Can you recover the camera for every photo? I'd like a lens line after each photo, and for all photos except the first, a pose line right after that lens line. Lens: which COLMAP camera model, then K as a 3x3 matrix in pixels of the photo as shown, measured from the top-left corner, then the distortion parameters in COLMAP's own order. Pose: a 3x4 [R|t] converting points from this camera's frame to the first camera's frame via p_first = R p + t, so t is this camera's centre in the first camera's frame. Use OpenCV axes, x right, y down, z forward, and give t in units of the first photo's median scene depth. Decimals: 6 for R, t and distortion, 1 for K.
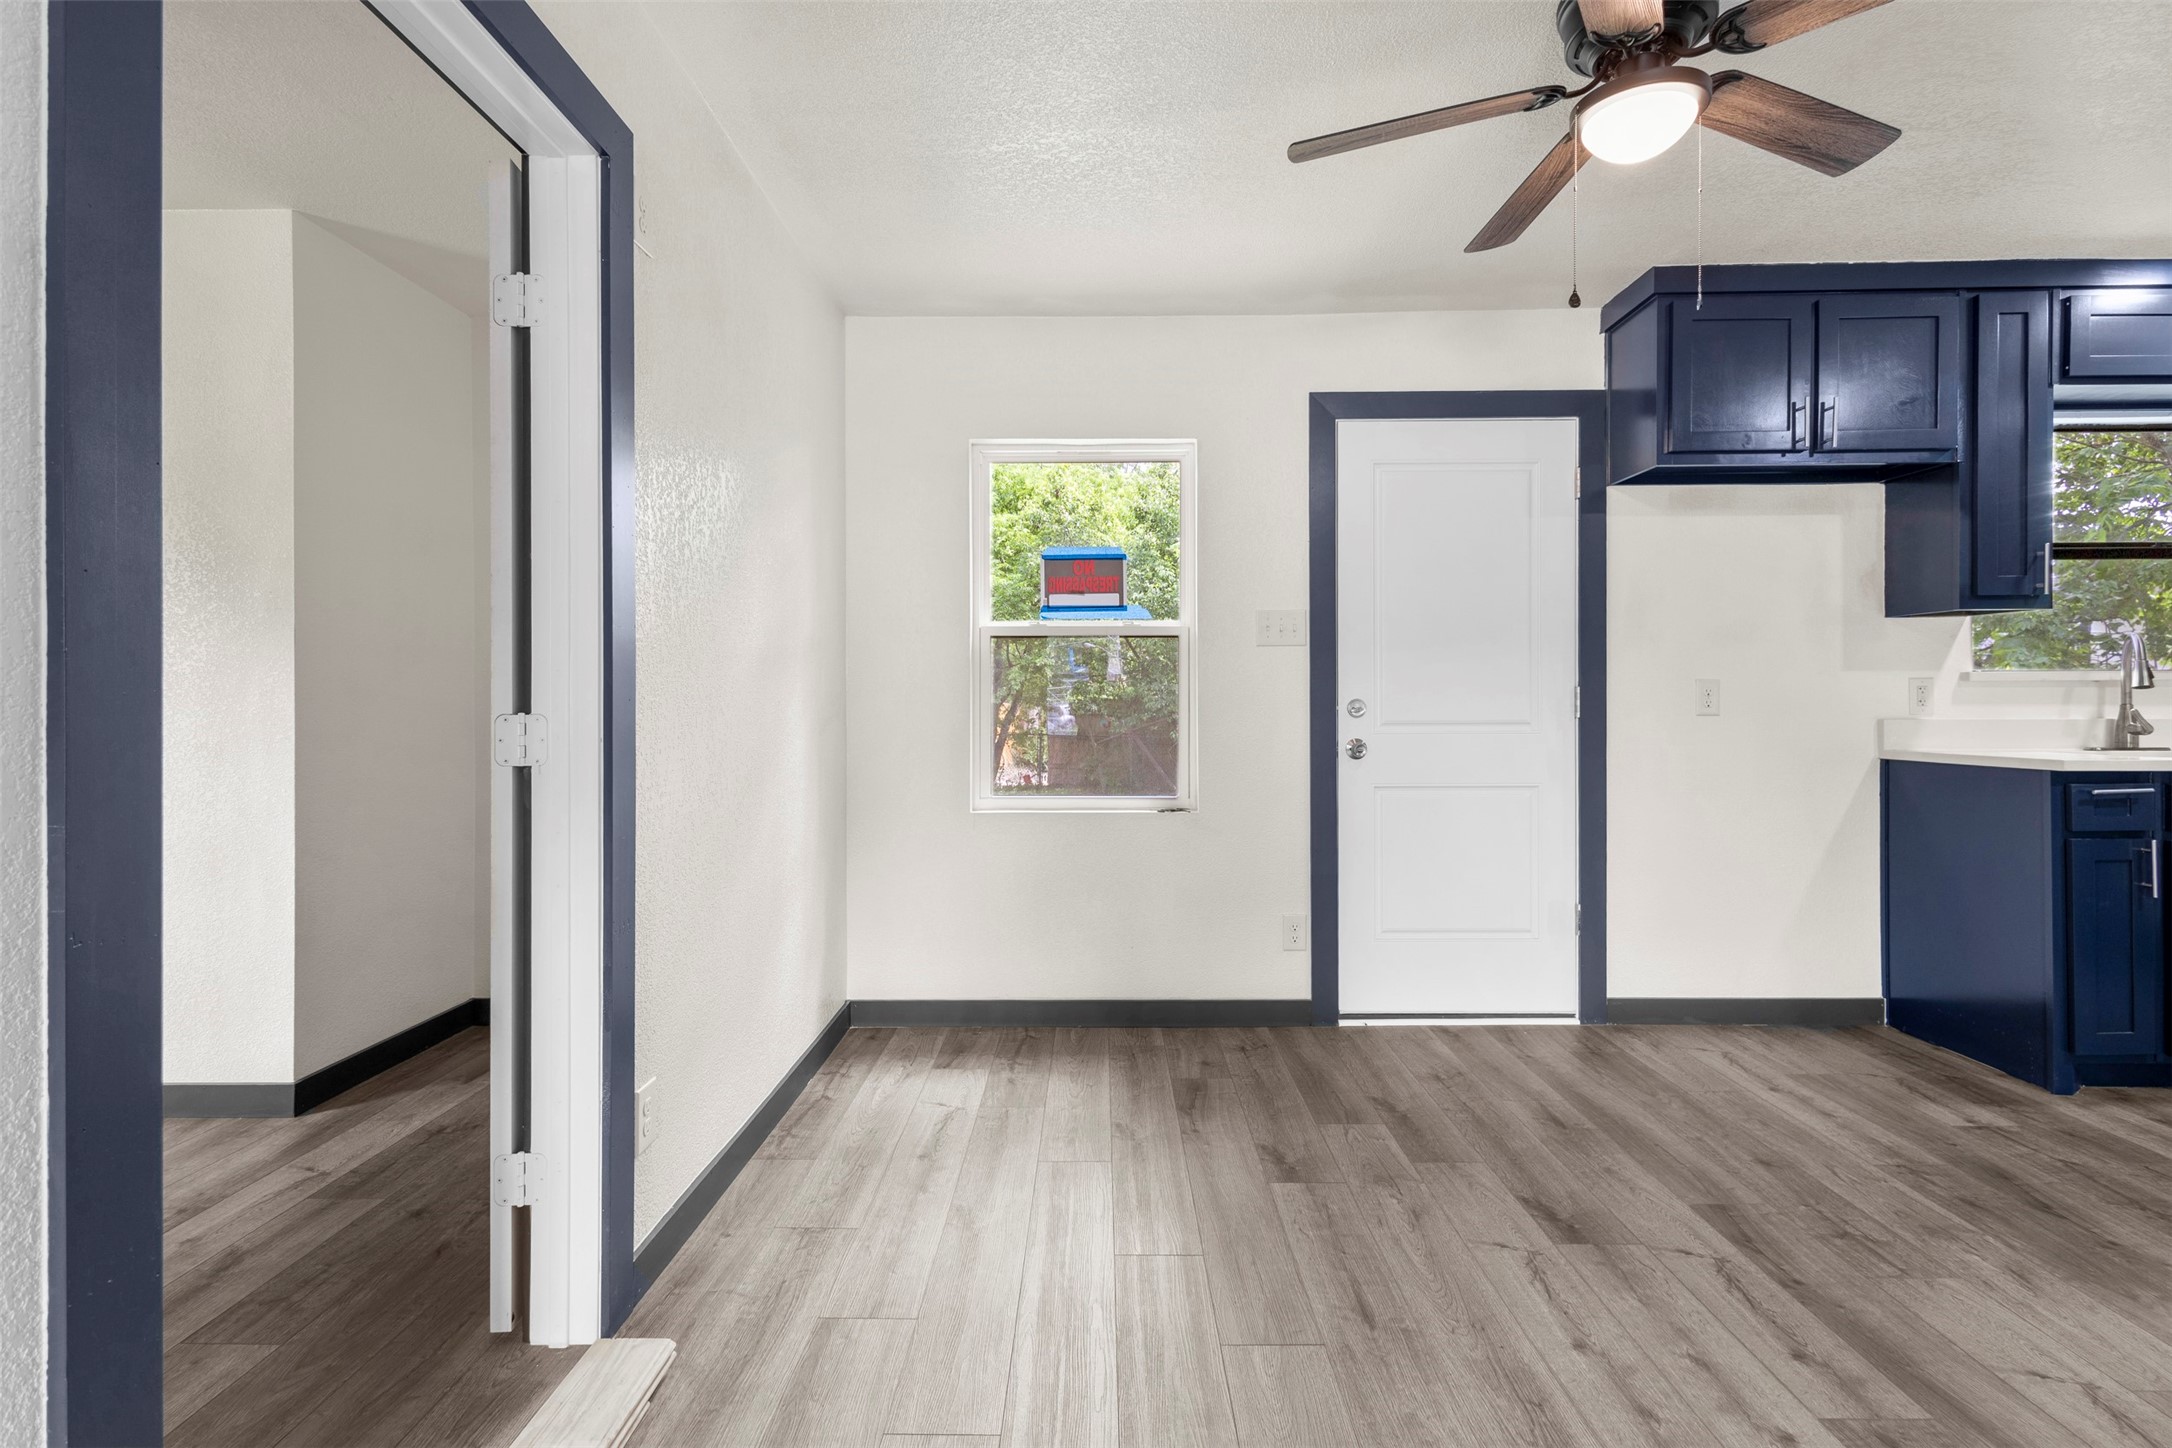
lens RADIAL K [[1001.6, 0, 1088.6], [0, 1001.6, 702.1], [0, 0, 1]] dist [0.004016, 0.000227]
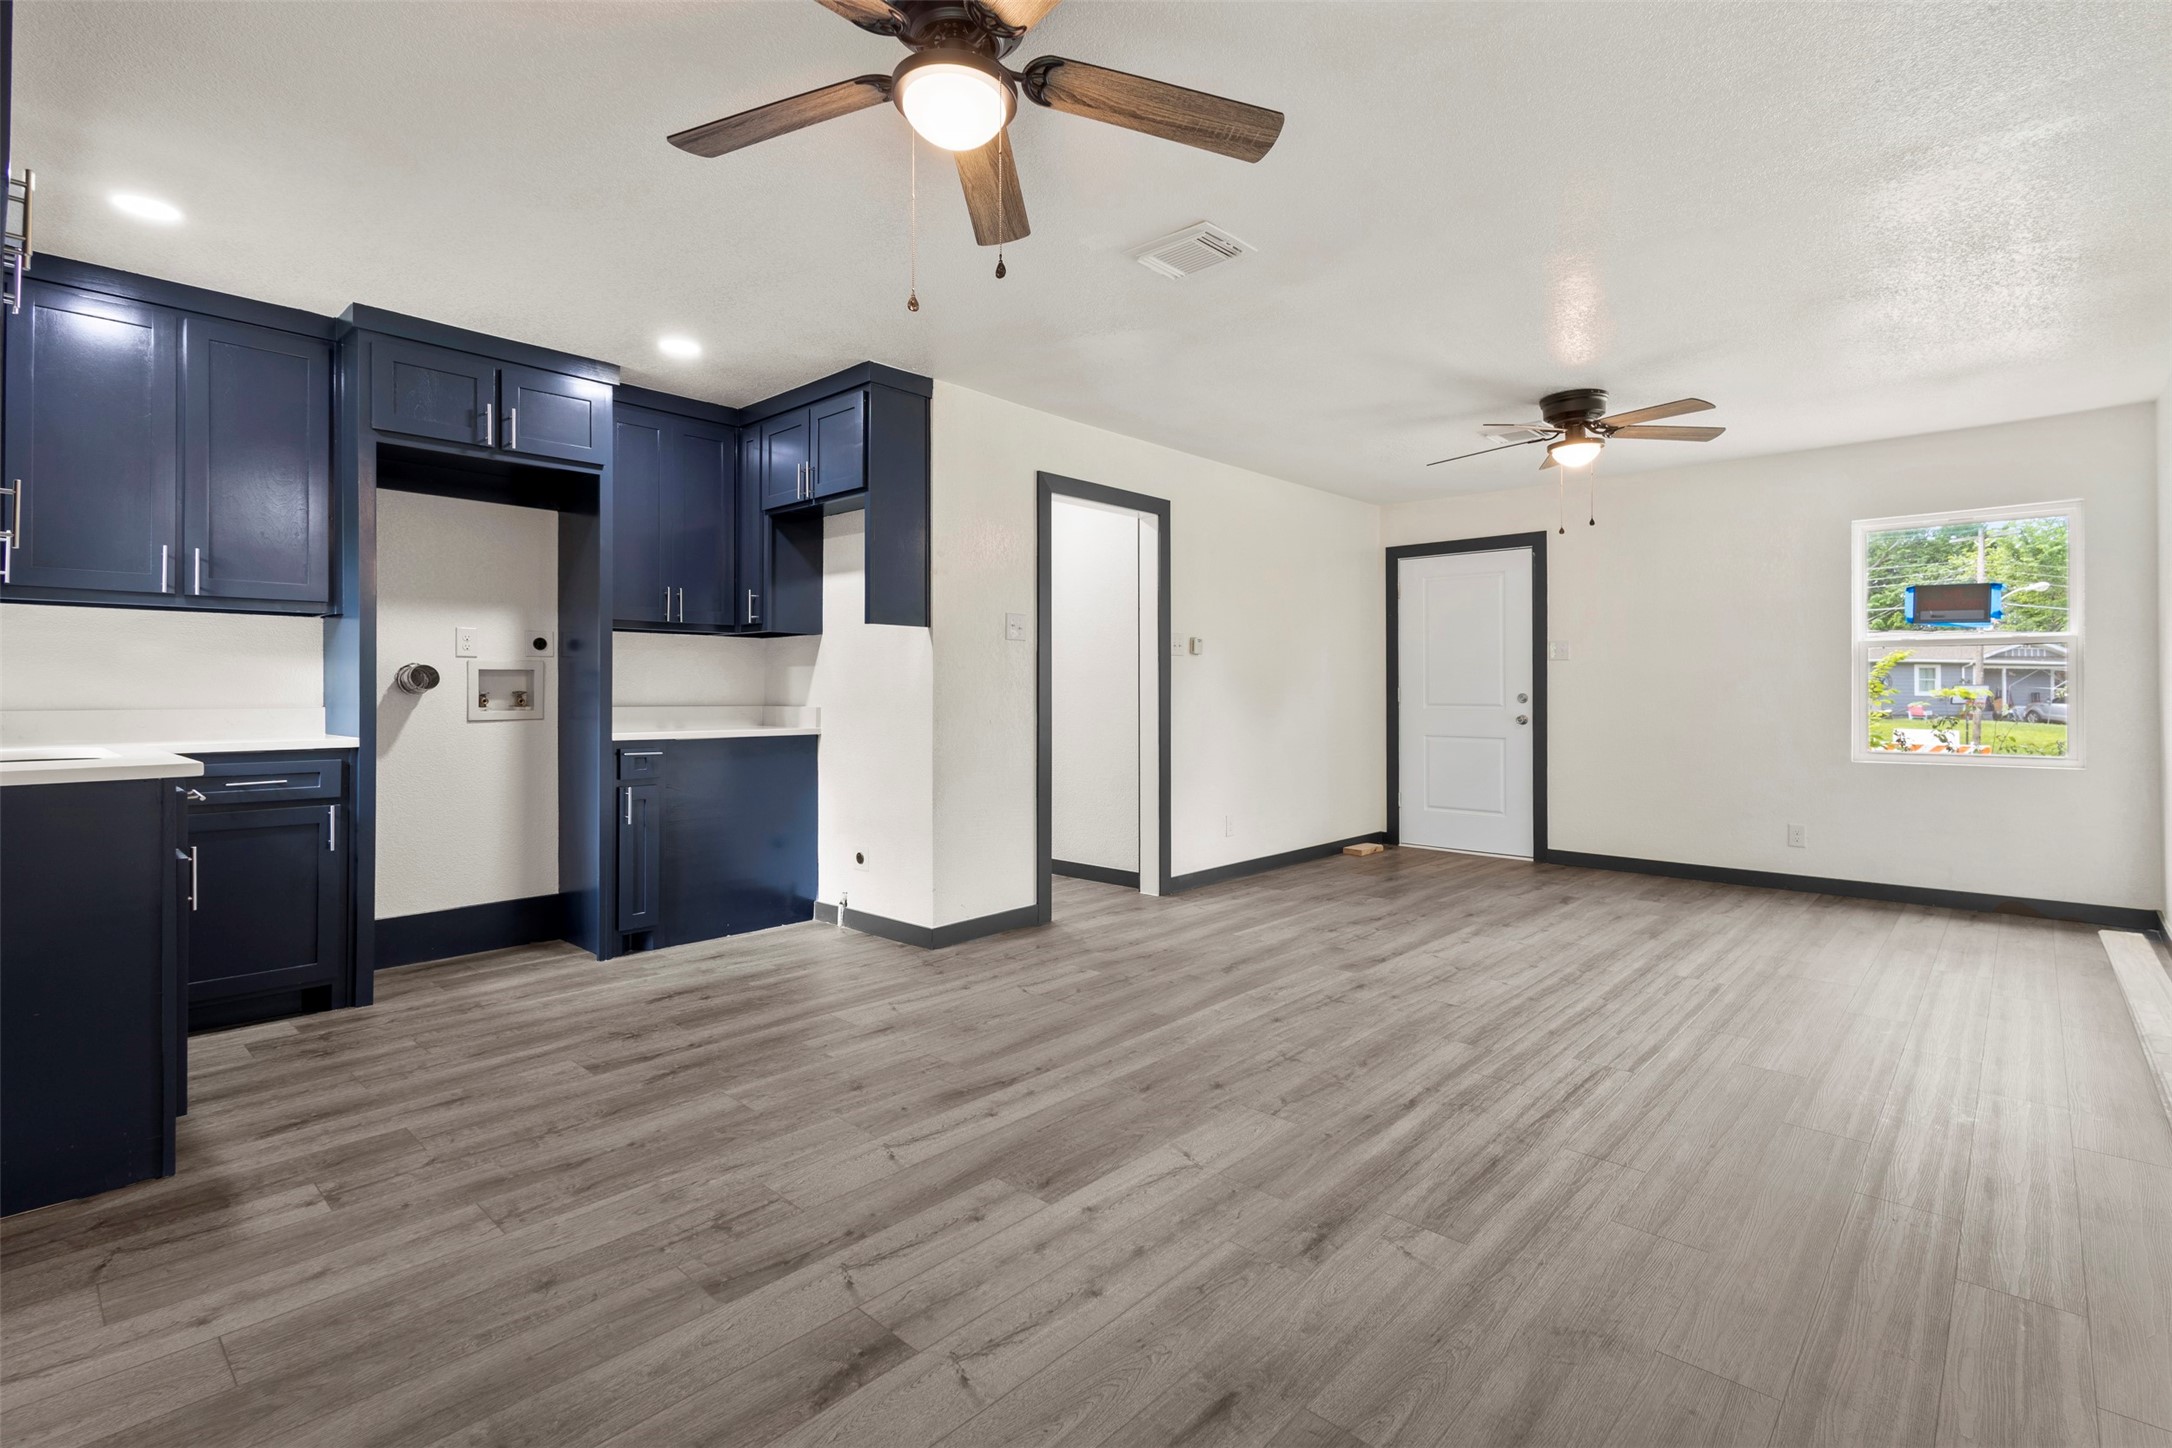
lens RADIAL K [[1010.9, 0, 1078.8], [0, 1010.9, 693.7], [0, 0, 1]] dist [0.016351, 0.000045]
pose [[-0.737961, -0.001772, 0.674841, -0.129198], [-0.000376, 0.999997, 0.002214, -0.003180], [-0.674843, 0.001380, -0.737960, 0.994502]]
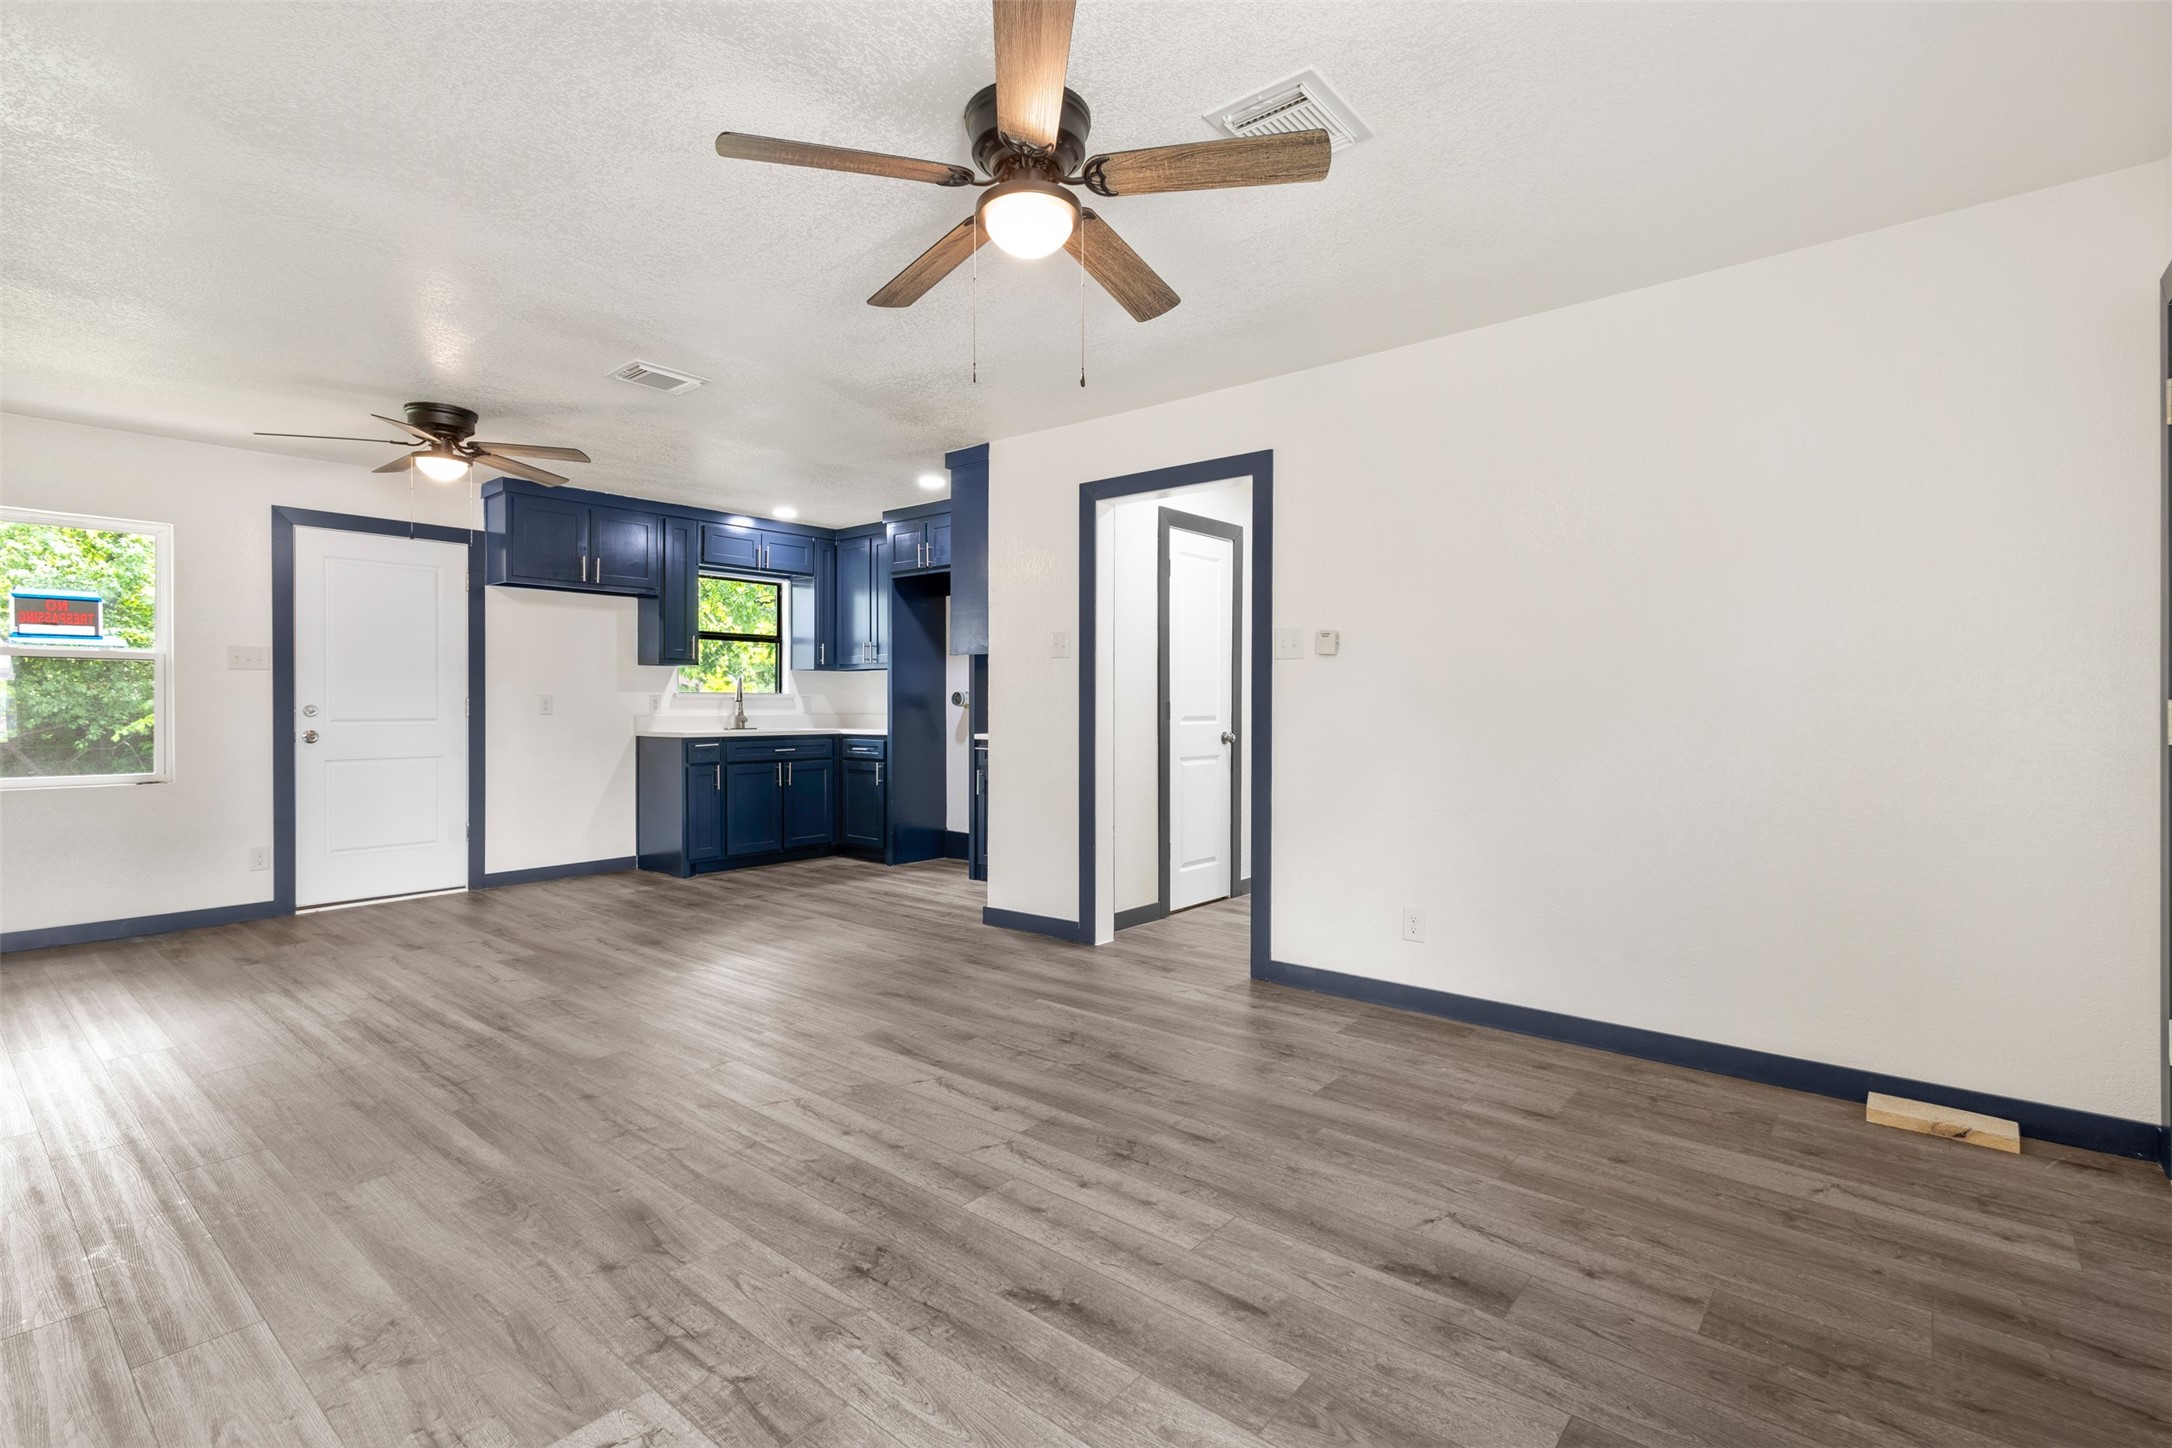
lens RADIAL K [[988.3, 0, 1083.0], [0, 988.3, 710.2], [0, 0, 1]] dist [0.003695, -0.000074]
pose [[0.628346, -0.001118, 0.777933, -0.196731], [-0.002632, 0.999990, 0.003563, -0.004193], [-0.777929, -0.004286, 0.628337, -1.005058]]
